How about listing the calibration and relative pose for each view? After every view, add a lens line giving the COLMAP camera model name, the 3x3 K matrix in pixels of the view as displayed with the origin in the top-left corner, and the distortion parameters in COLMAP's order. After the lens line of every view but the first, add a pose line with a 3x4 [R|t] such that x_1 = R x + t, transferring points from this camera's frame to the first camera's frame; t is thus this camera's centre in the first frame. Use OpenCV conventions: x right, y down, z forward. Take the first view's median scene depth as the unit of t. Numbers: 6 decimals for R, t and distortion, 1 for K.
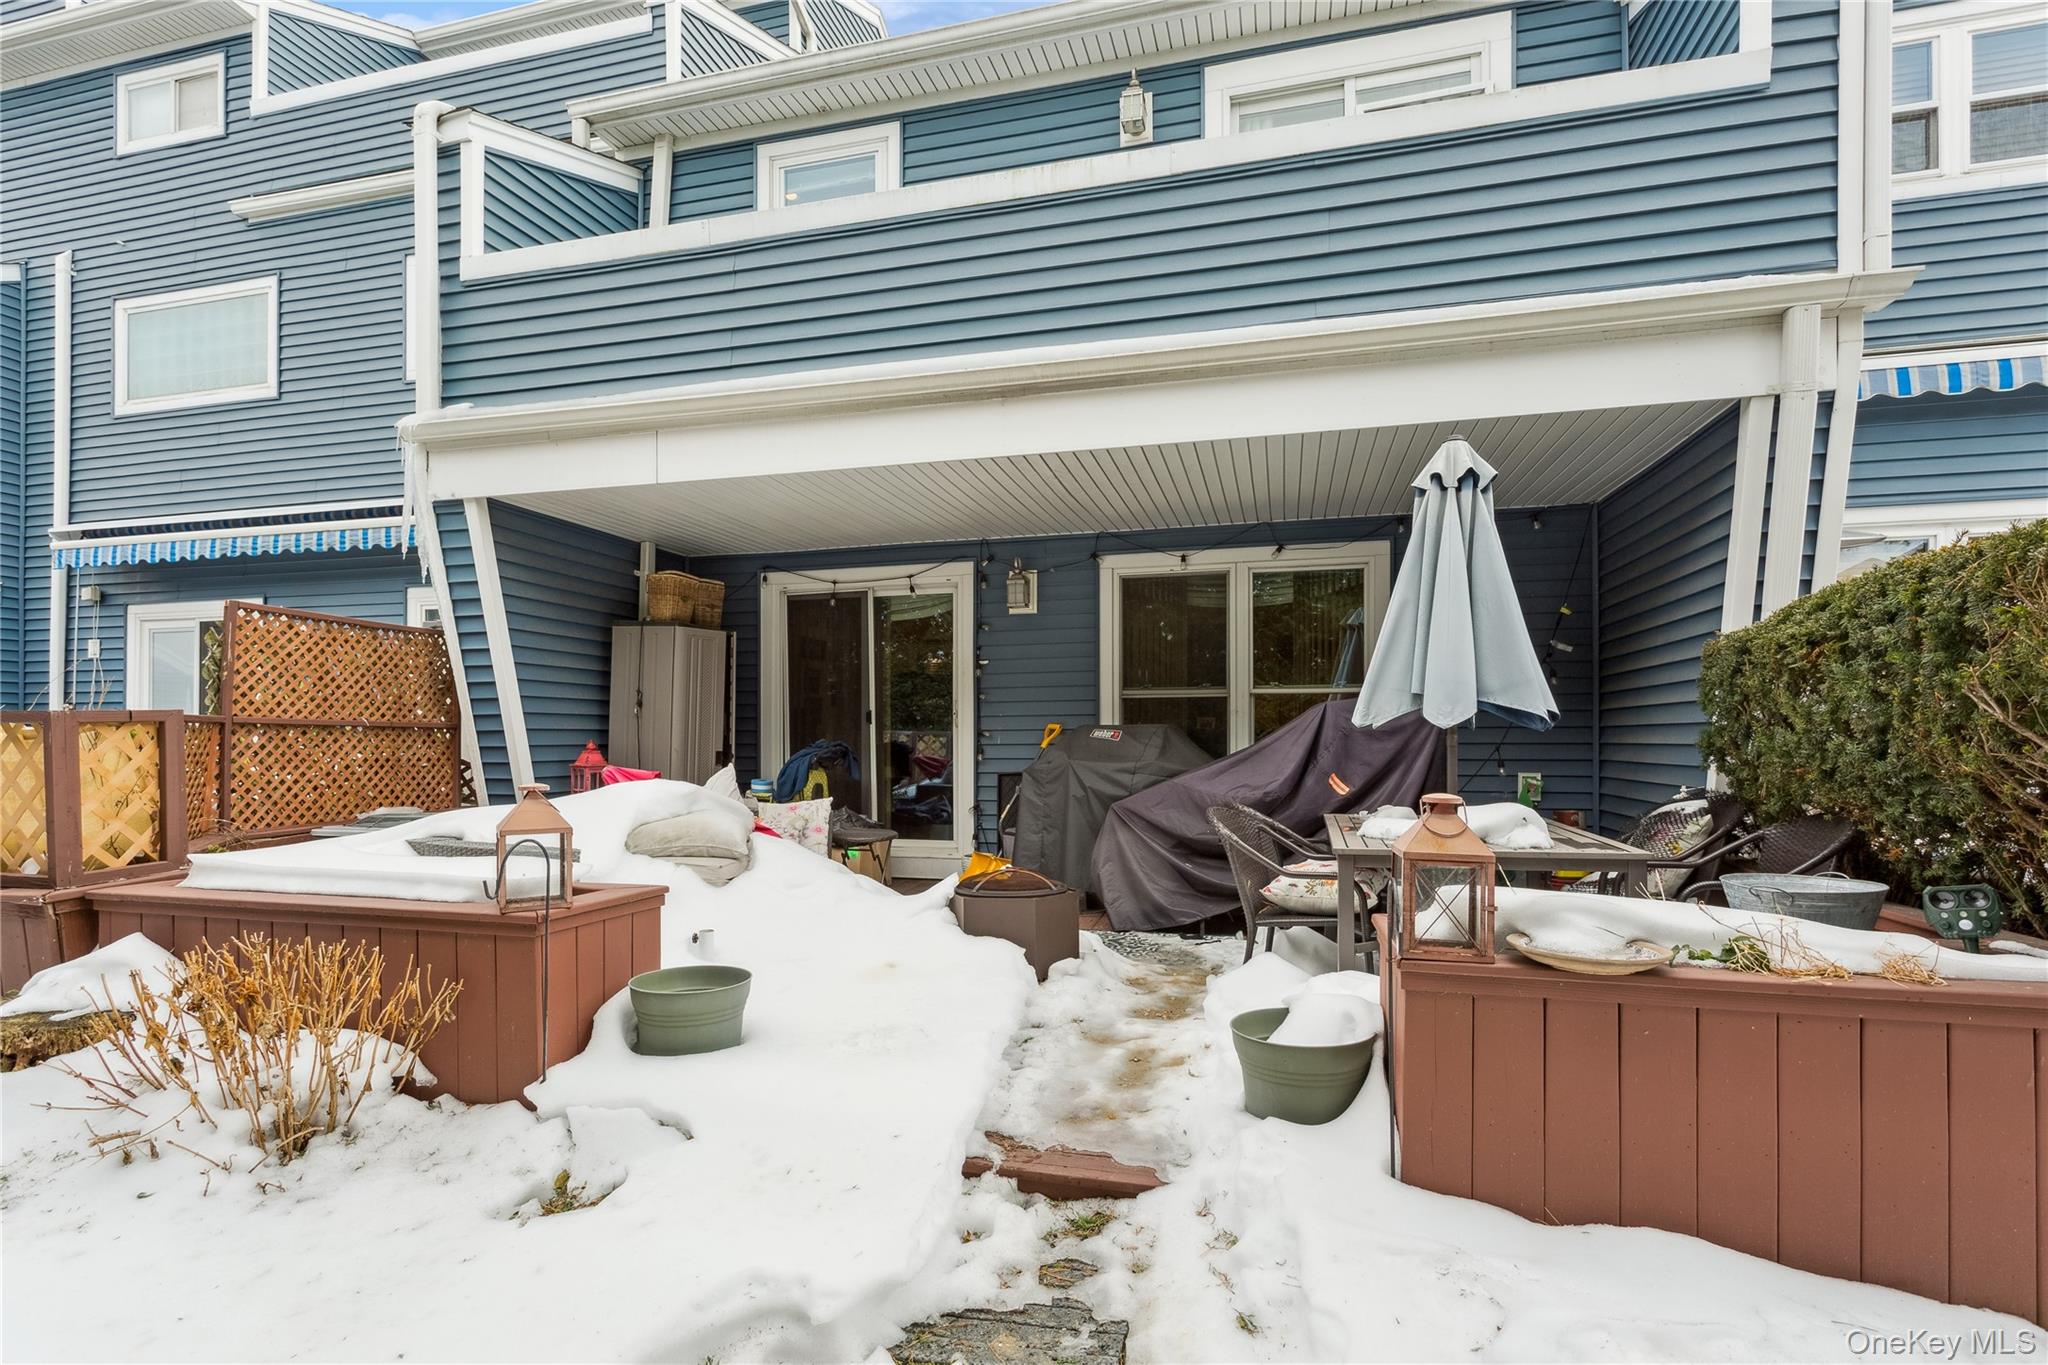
lens RADIAL K [[986.3, 0, 1022.0], [0, 986.3, 759.0], [0, 0, 1]] dist [-0.002224, -0.000190]
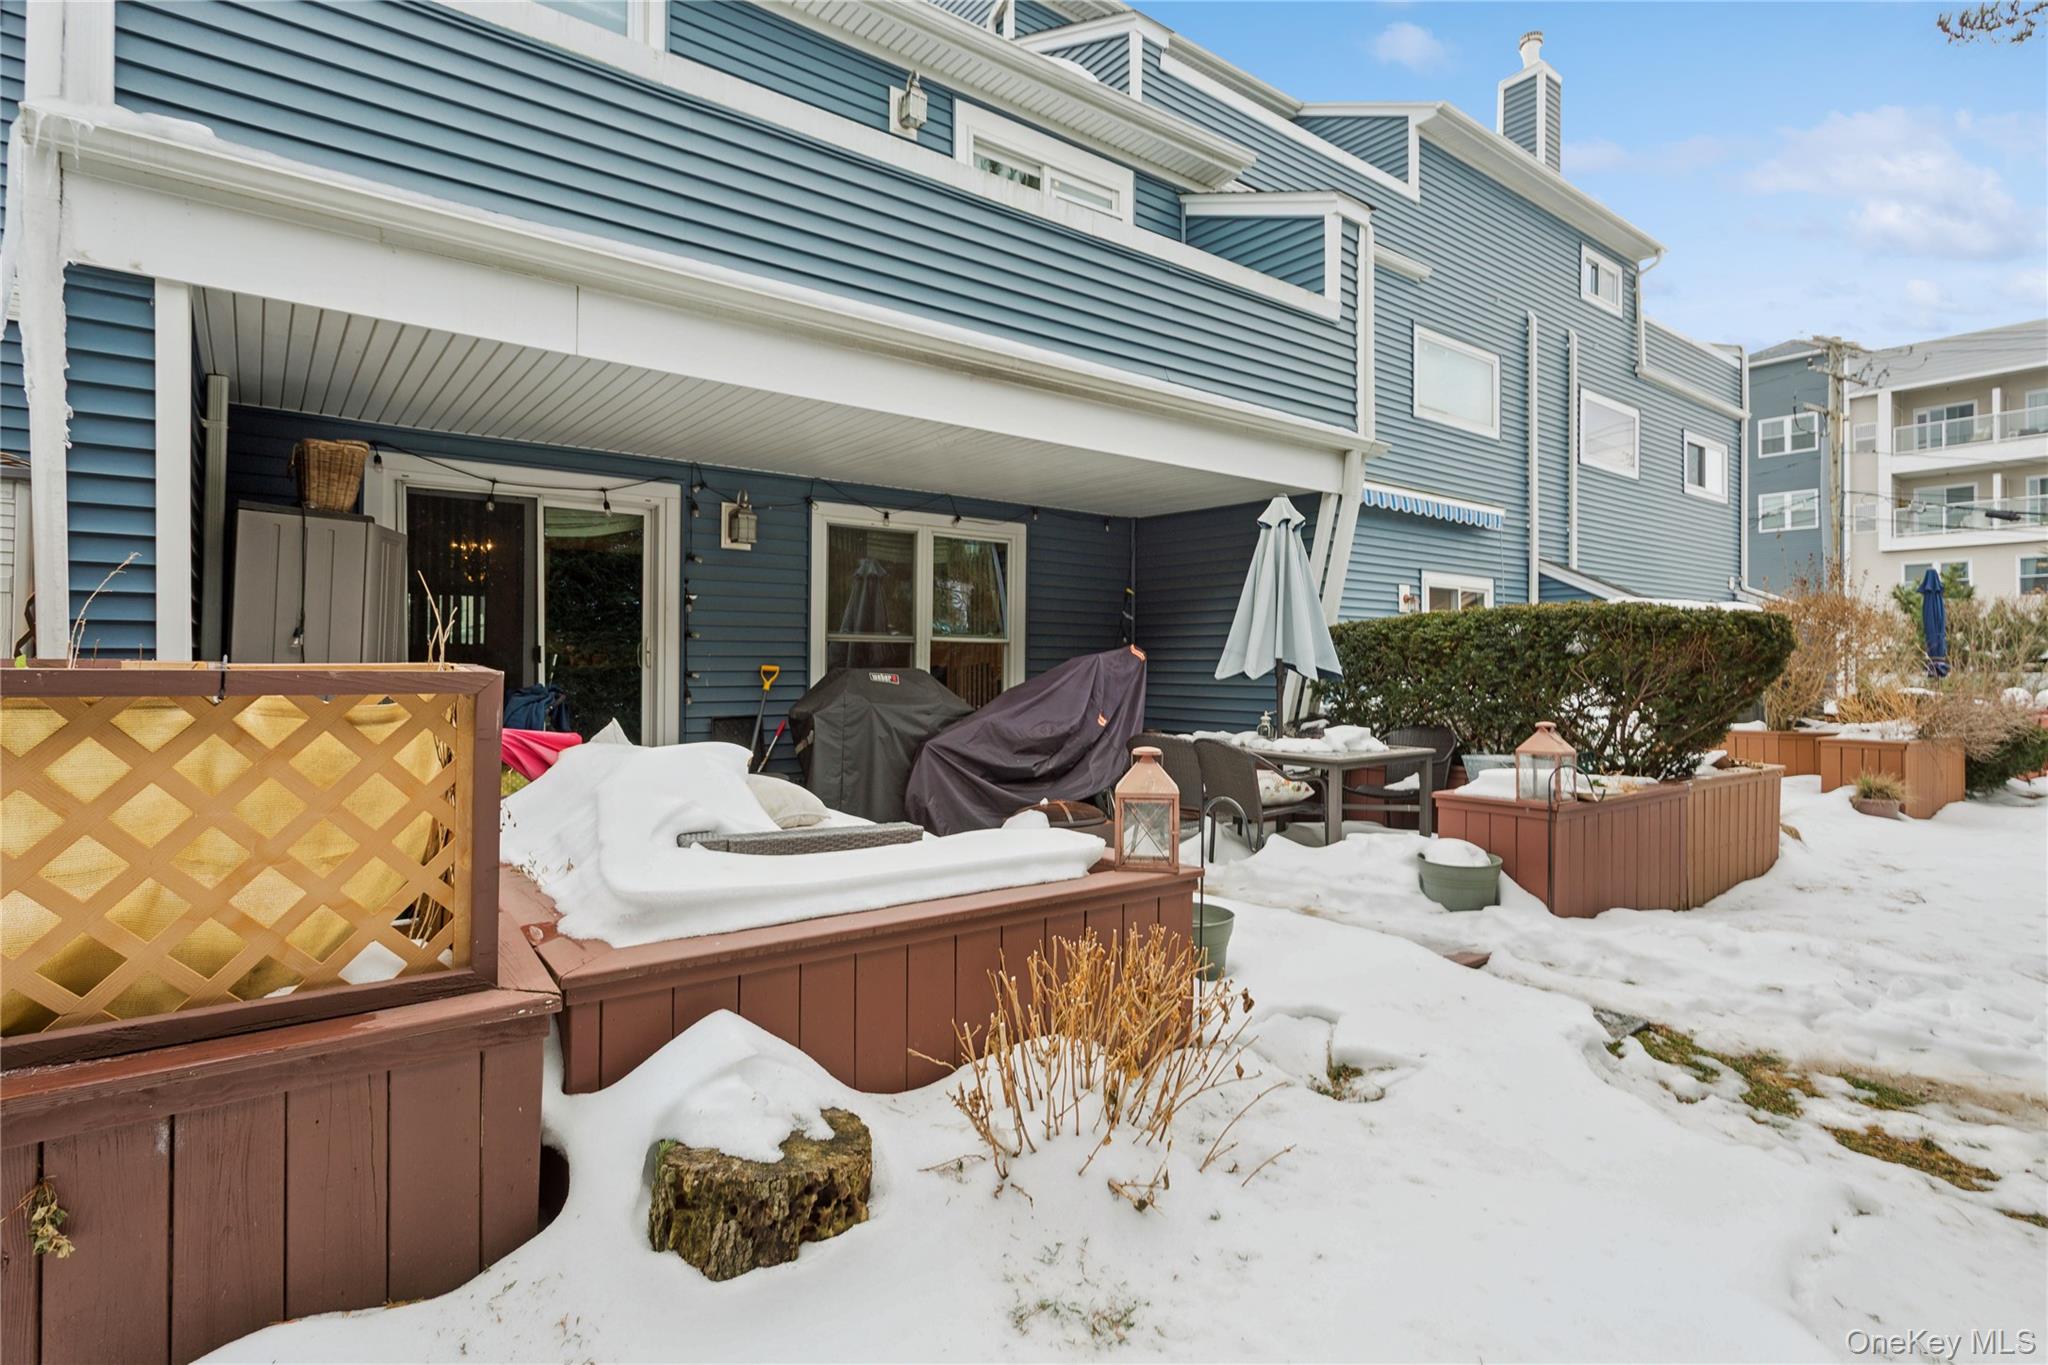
lens RADIAL K [[1001.1, 0, 1024.0], [0, 1001.1, 682.5], [0, 0, 1]] dist [0.000755, 0.000904]
pose [[0.605655, -0.008639, 0.795681, -0.687200], [0.008560, 0.999954, 0.004341, -0.023619], [-0.795681, 0.004182, 0.605701, 0.225275]]
